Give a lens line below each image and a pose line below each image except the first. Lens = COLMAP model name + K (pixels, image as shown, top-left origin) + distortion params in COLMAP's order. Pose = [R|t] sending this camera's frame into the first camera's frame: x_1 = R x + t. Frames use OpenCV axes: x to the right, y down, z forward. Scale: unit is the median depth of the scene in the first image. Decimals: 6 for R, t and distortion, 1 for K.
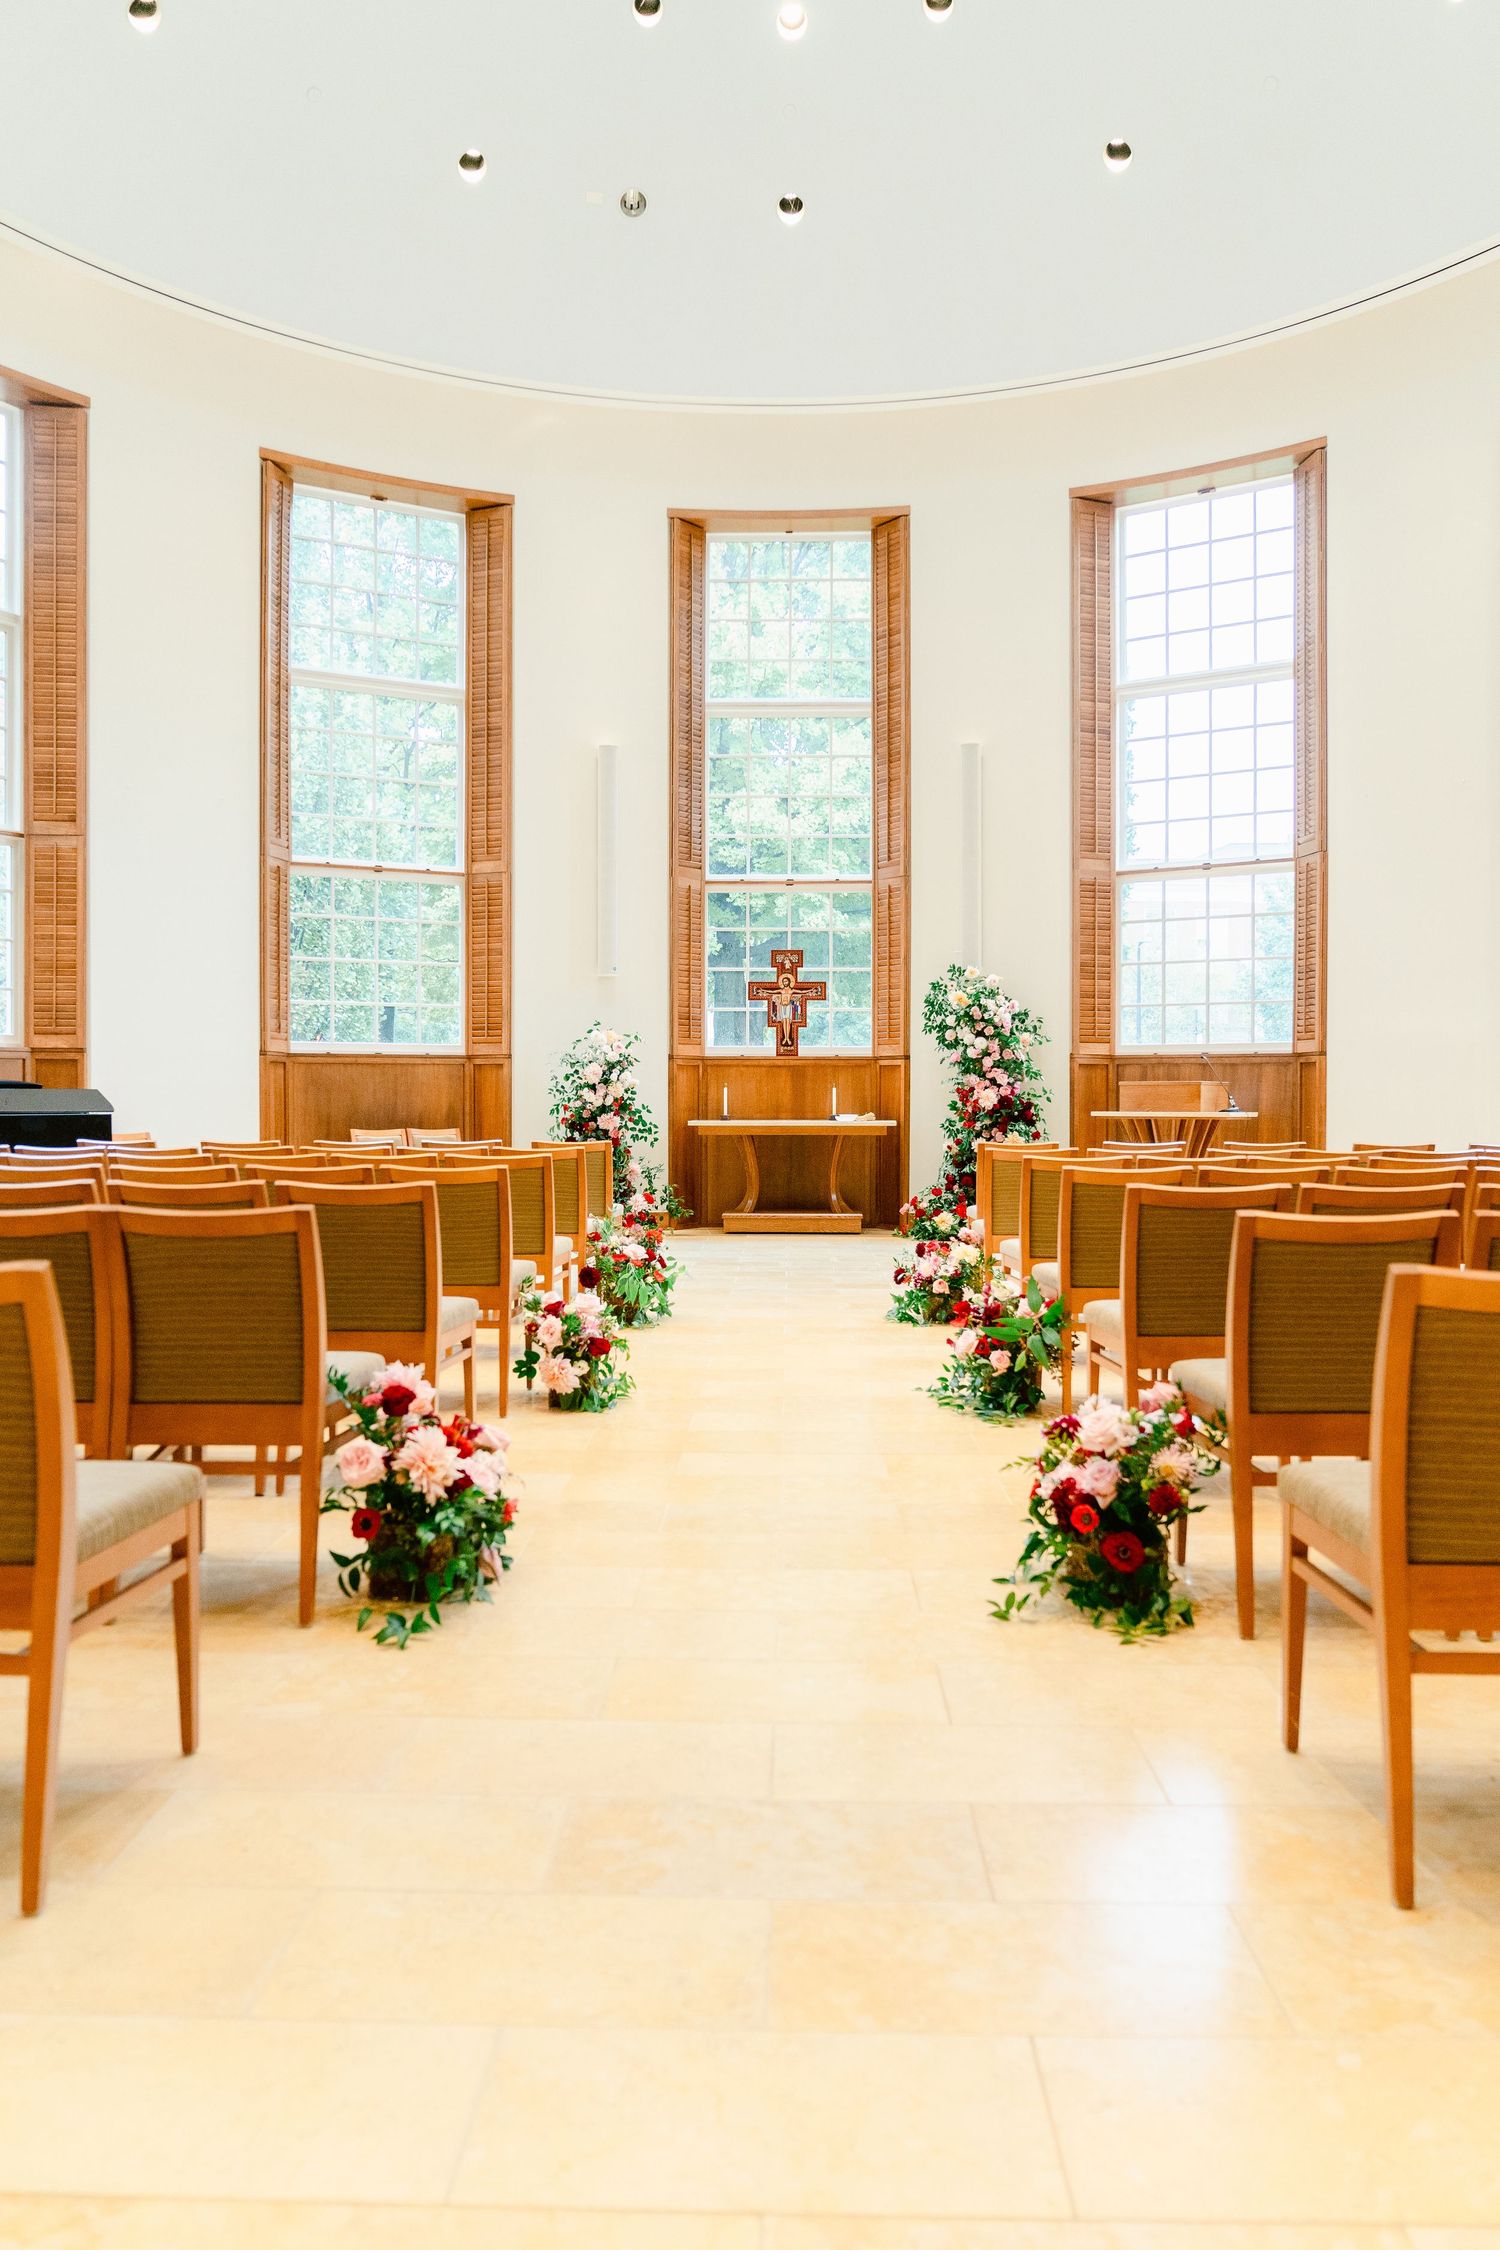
lens RADIAL K [[1571.3, 0, 761.2], [0, 1571.3, 1124.9], [0, 0, 1]] dist [0.010445, -0.002035]
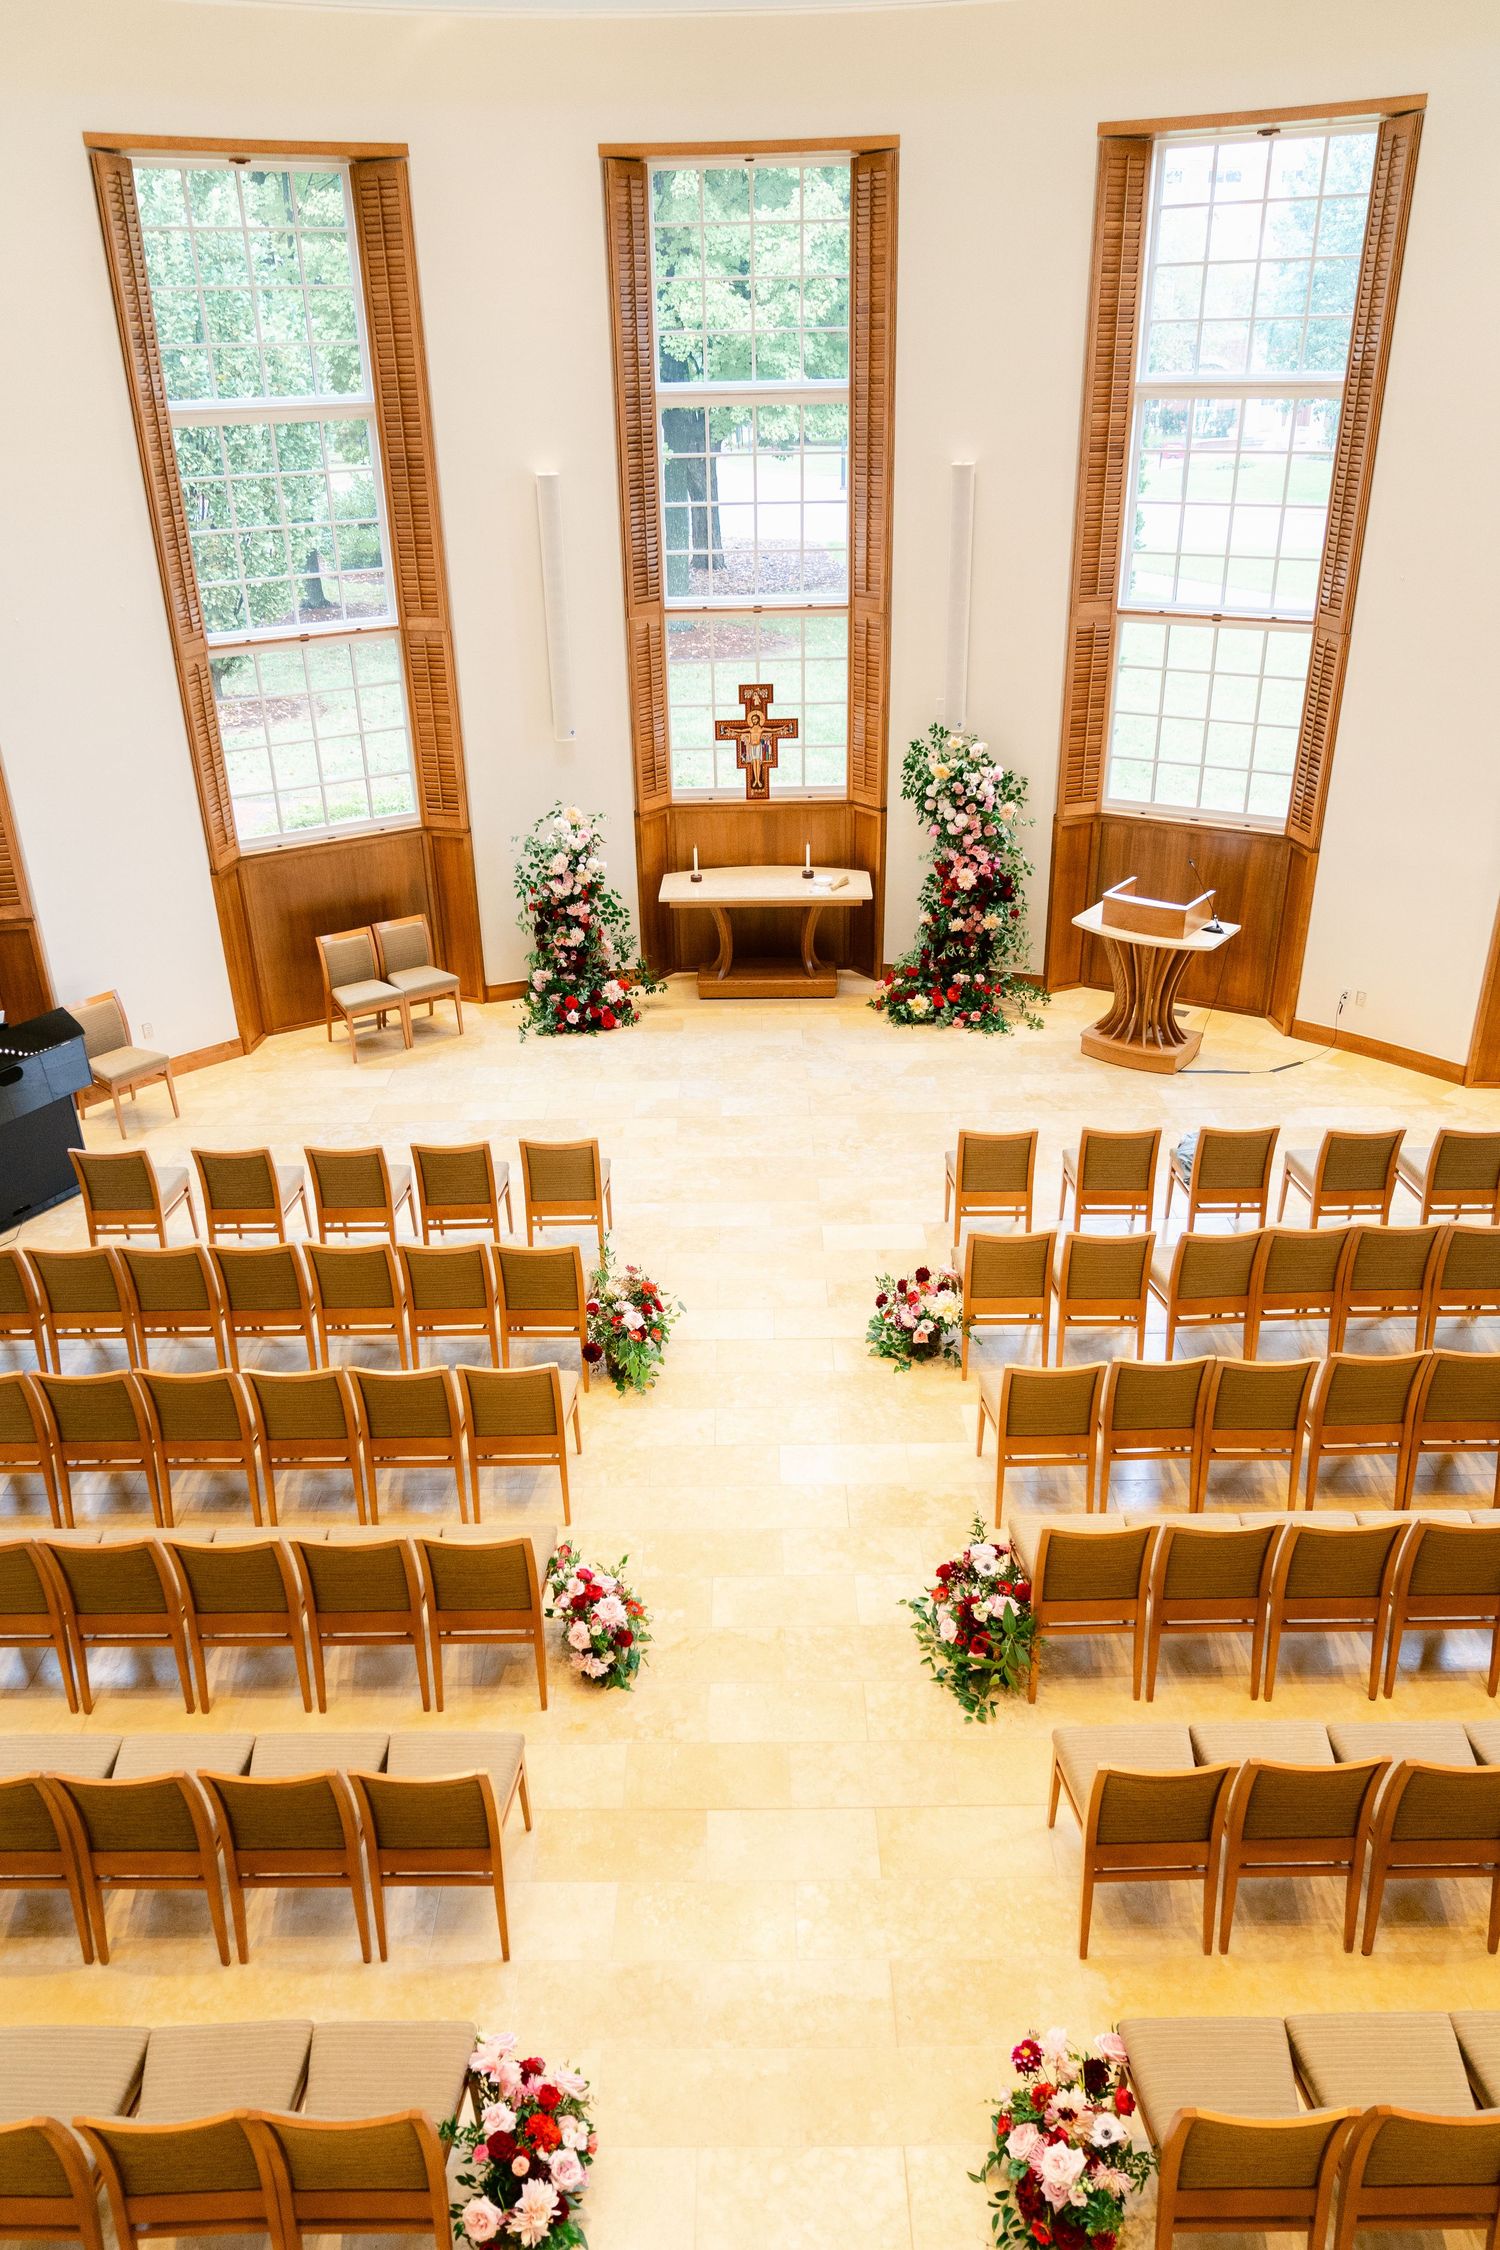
lens RADIAL K [[1600.5, 0, 744.8], [0, 1600.5, 1126.1], [0, 0, 1]] dist [0.034228, 0.008019]
pose [[0.999530, -0.028354, 0.011656, -0.008870], [0.020906, 0.908535, 0.417285, -0.286125], [-0.022422, -0.416845, 0.908701, 0.035944]]
